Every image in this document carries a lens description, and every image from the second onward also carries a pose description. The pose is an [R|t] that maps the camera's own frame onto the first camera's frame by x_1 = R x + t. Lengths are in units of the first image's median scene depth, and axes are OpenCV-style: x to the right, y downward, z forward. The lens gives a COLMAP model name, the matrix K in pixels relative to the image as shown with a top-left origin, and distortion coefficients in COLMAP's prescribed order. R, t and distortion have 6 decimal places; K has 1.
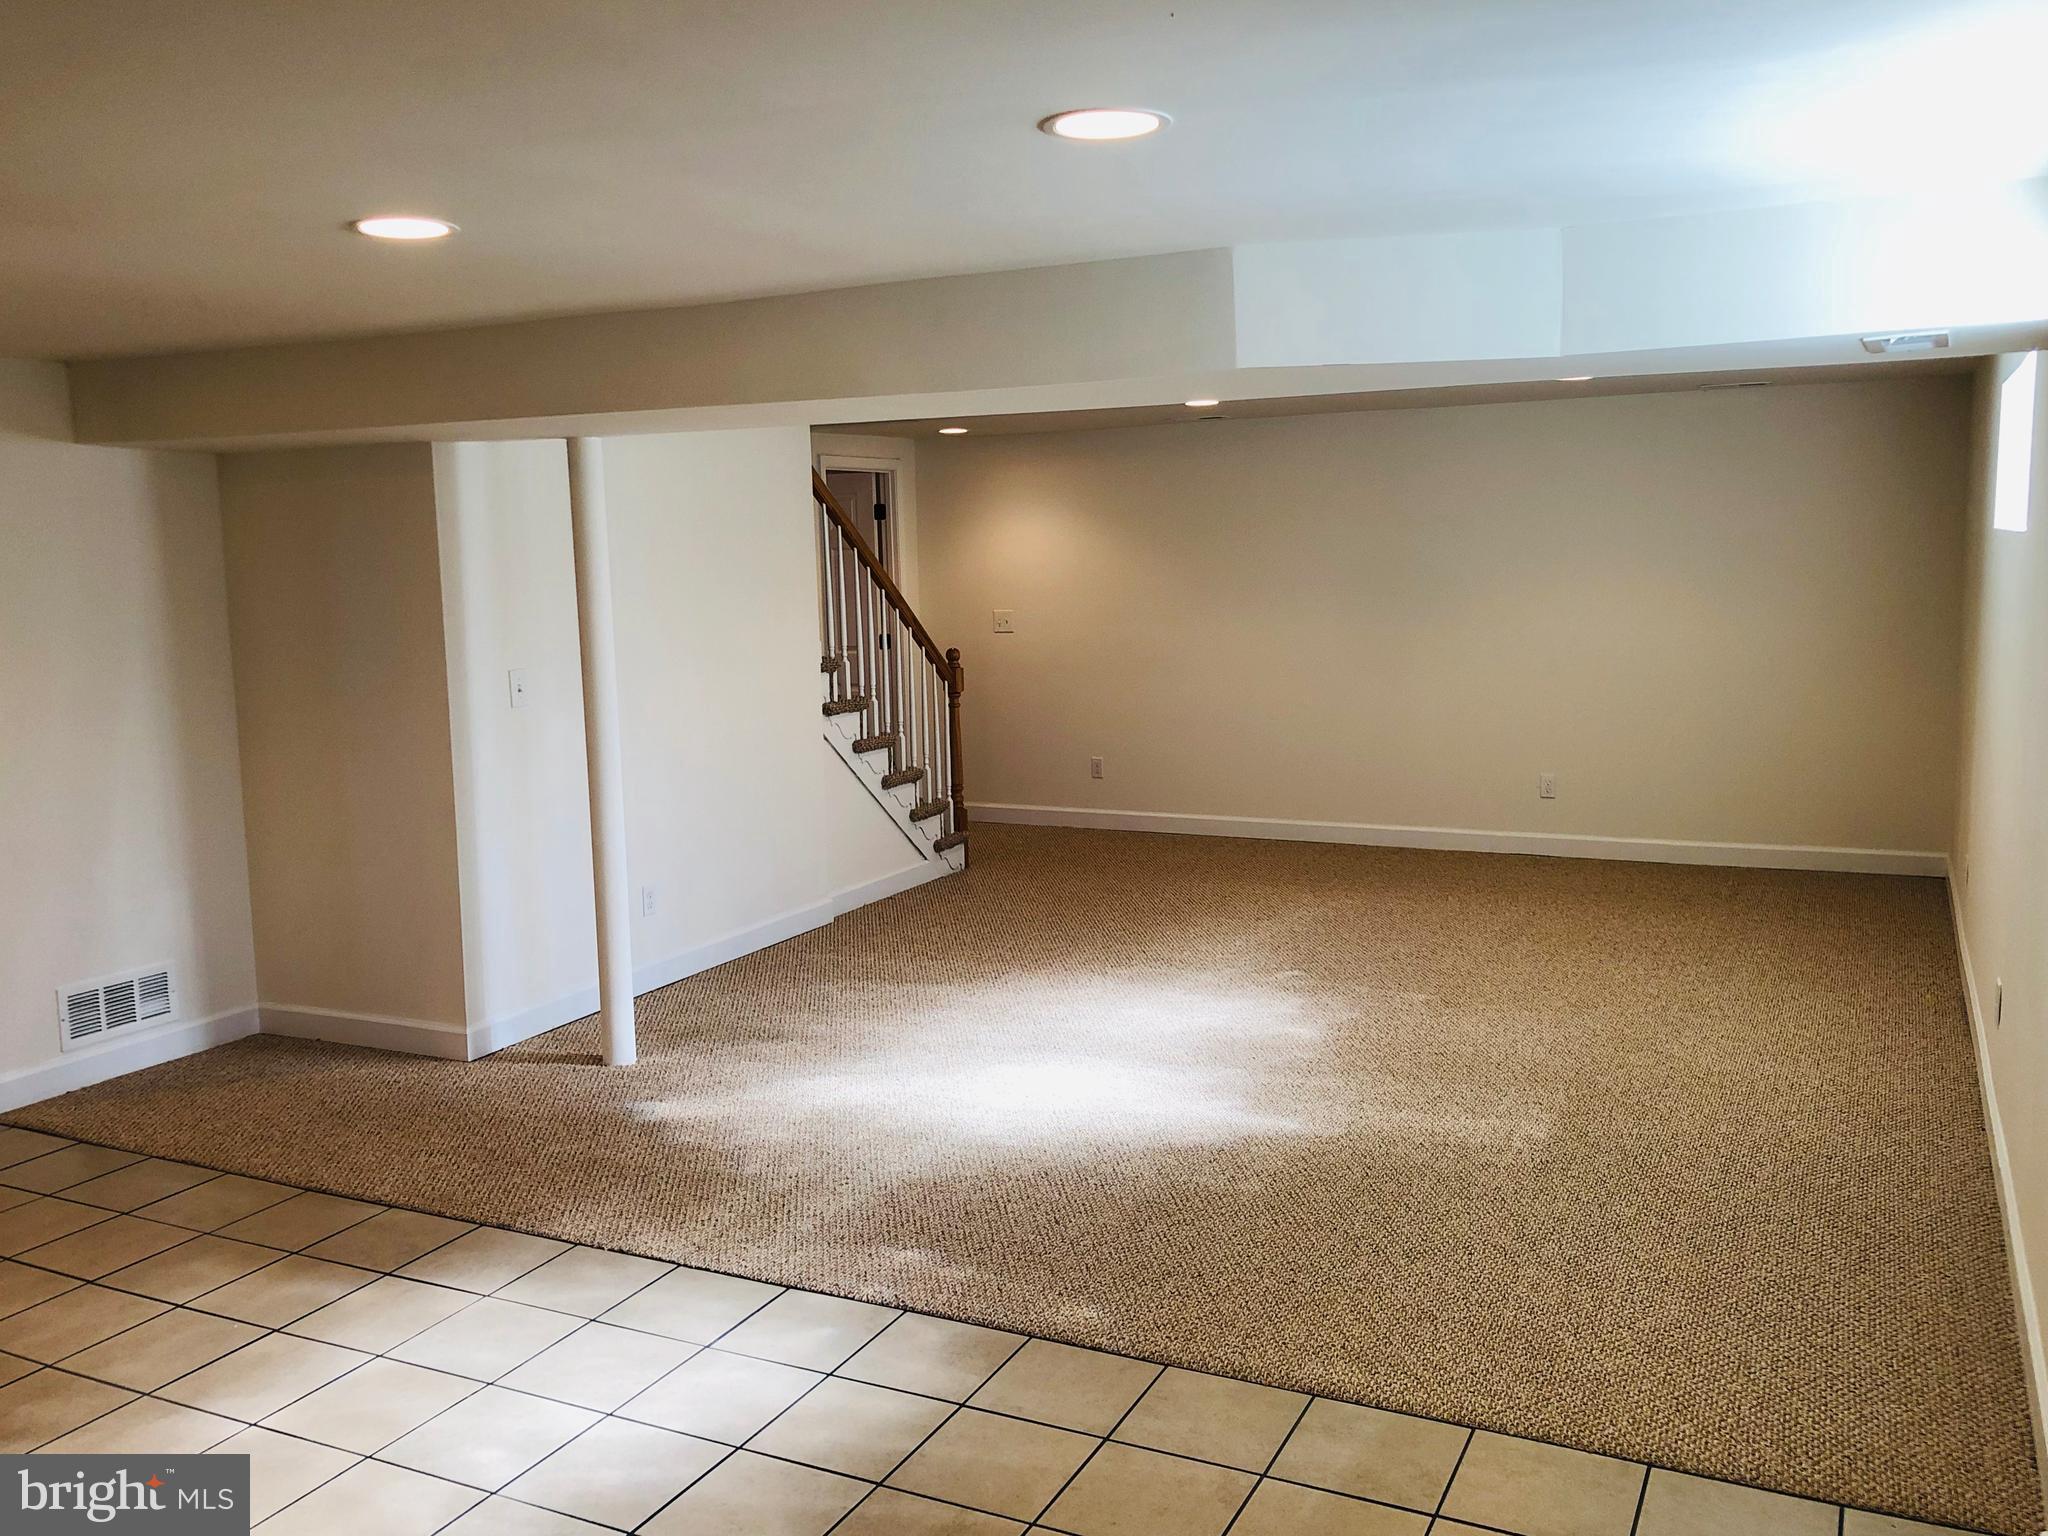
lens RADIAL K [[1698.8, 0, 1025.1], [0, 1698.8, 762.0], [0, 0, 1]] dist [0.032386, -0.015466]
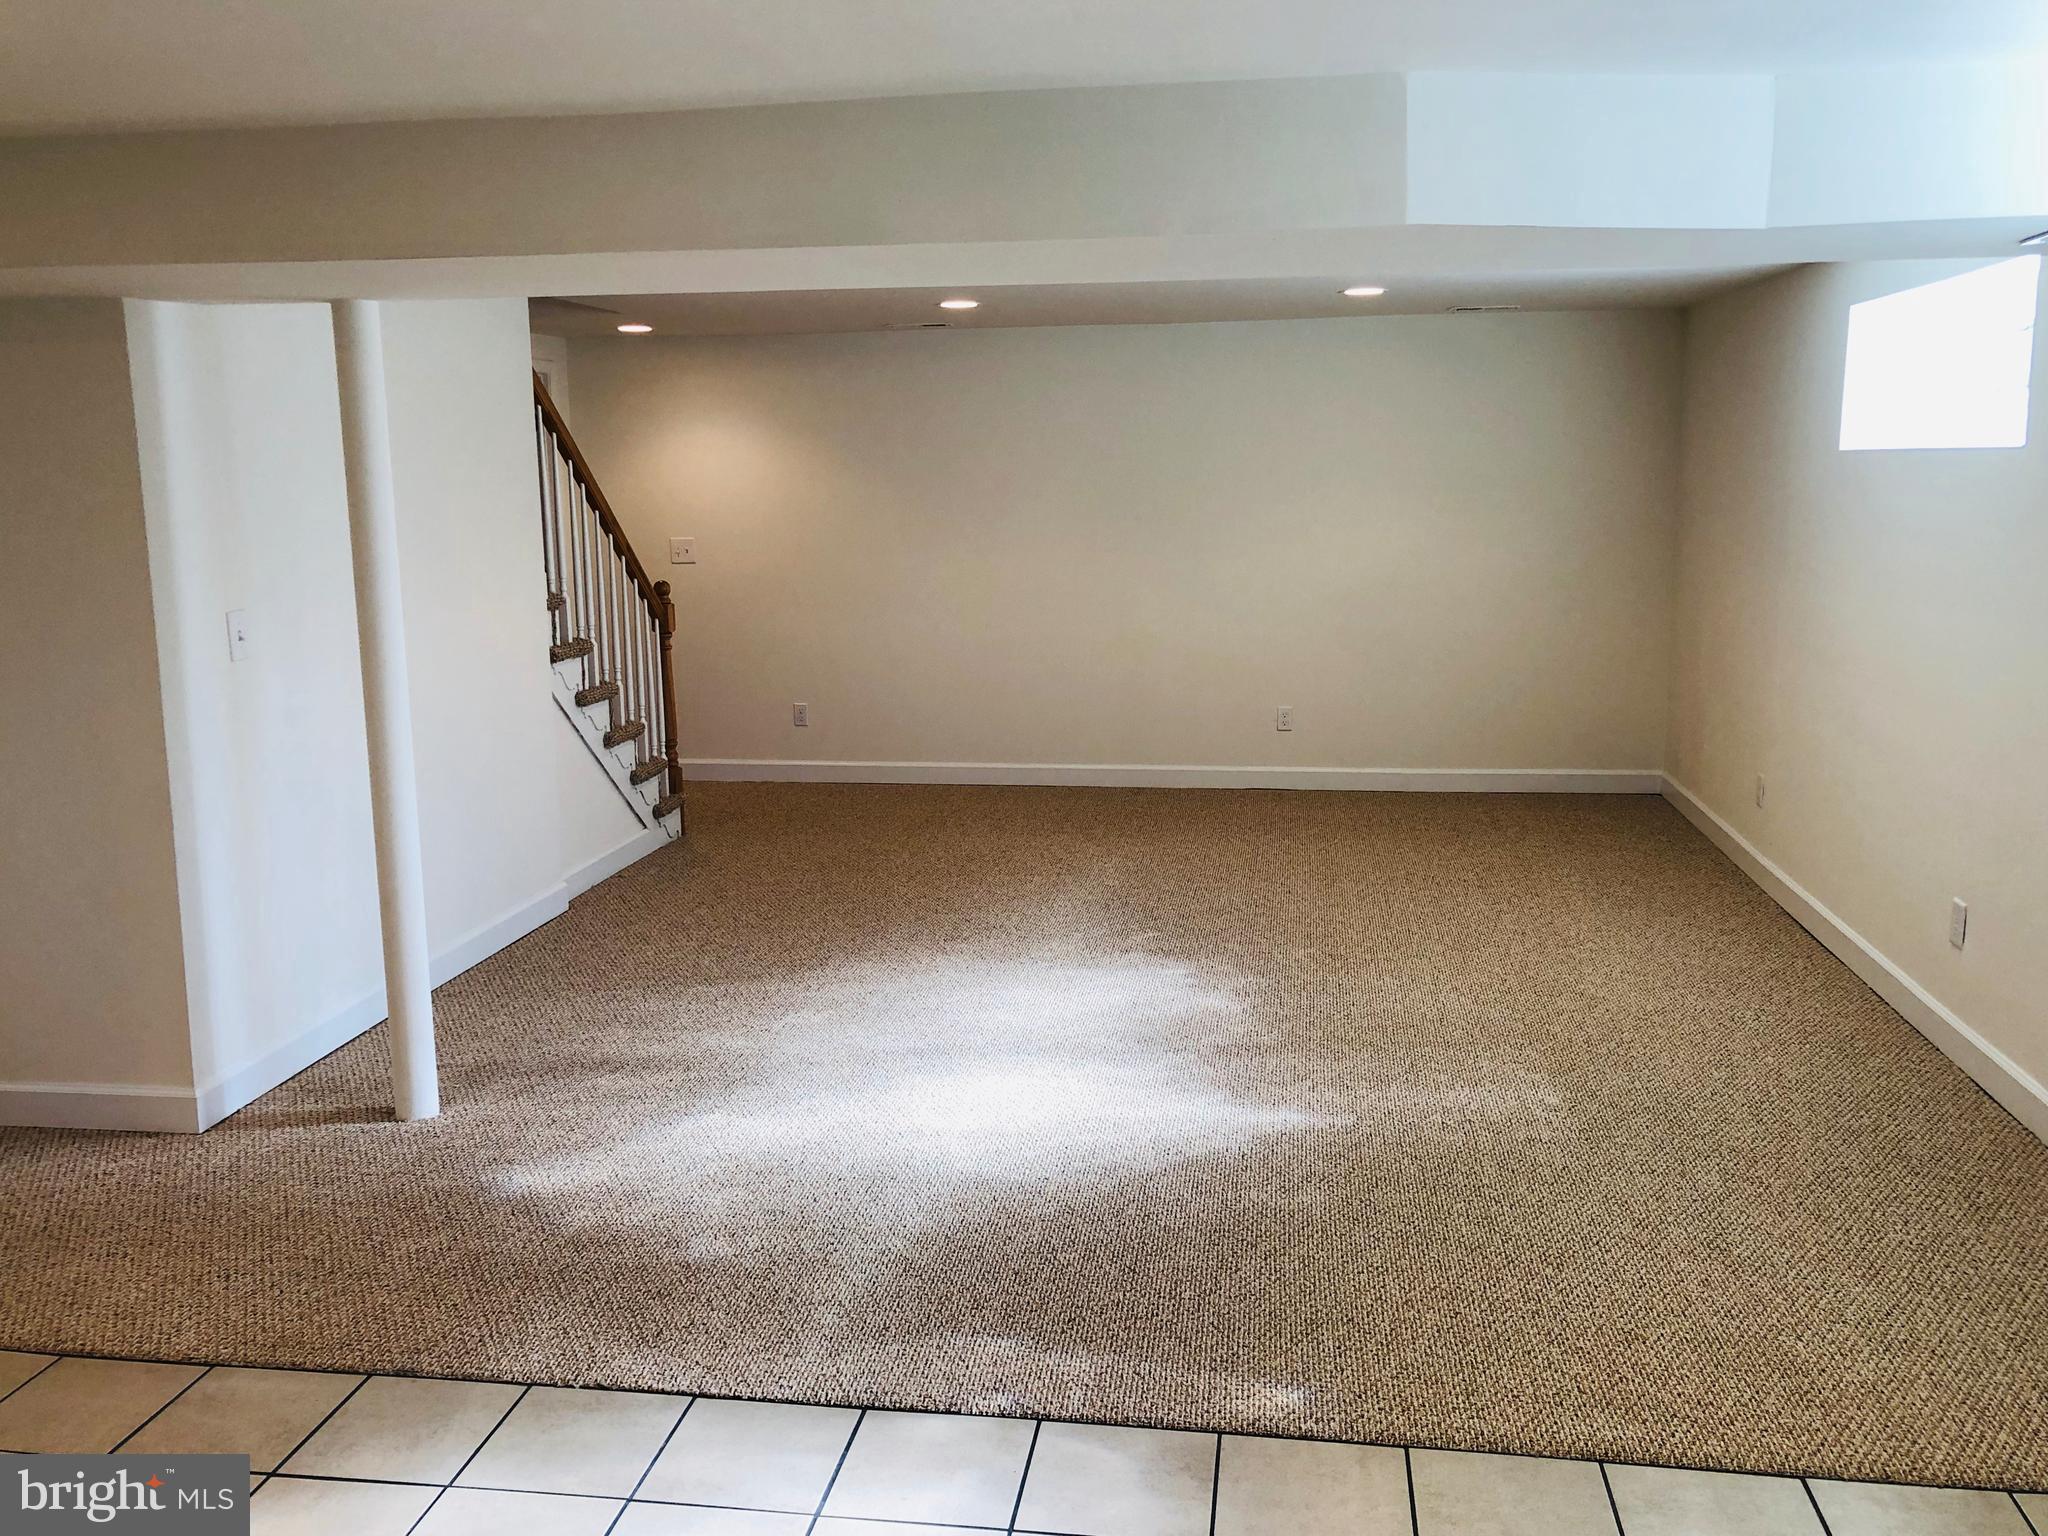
lens RADIAL K [[1721.8, 0, 1024.8], [0, 1721.8, 738.7], [0, 0, 1]] dist [-0.011834, 0.062910]
pose [[0.953593, -0.036433, 0.298886, -0.199795], [0.029944, 0.999206, 0.026263, -0.007193], [-0.299606, -0.016095, 0.953927, 0.169386]]
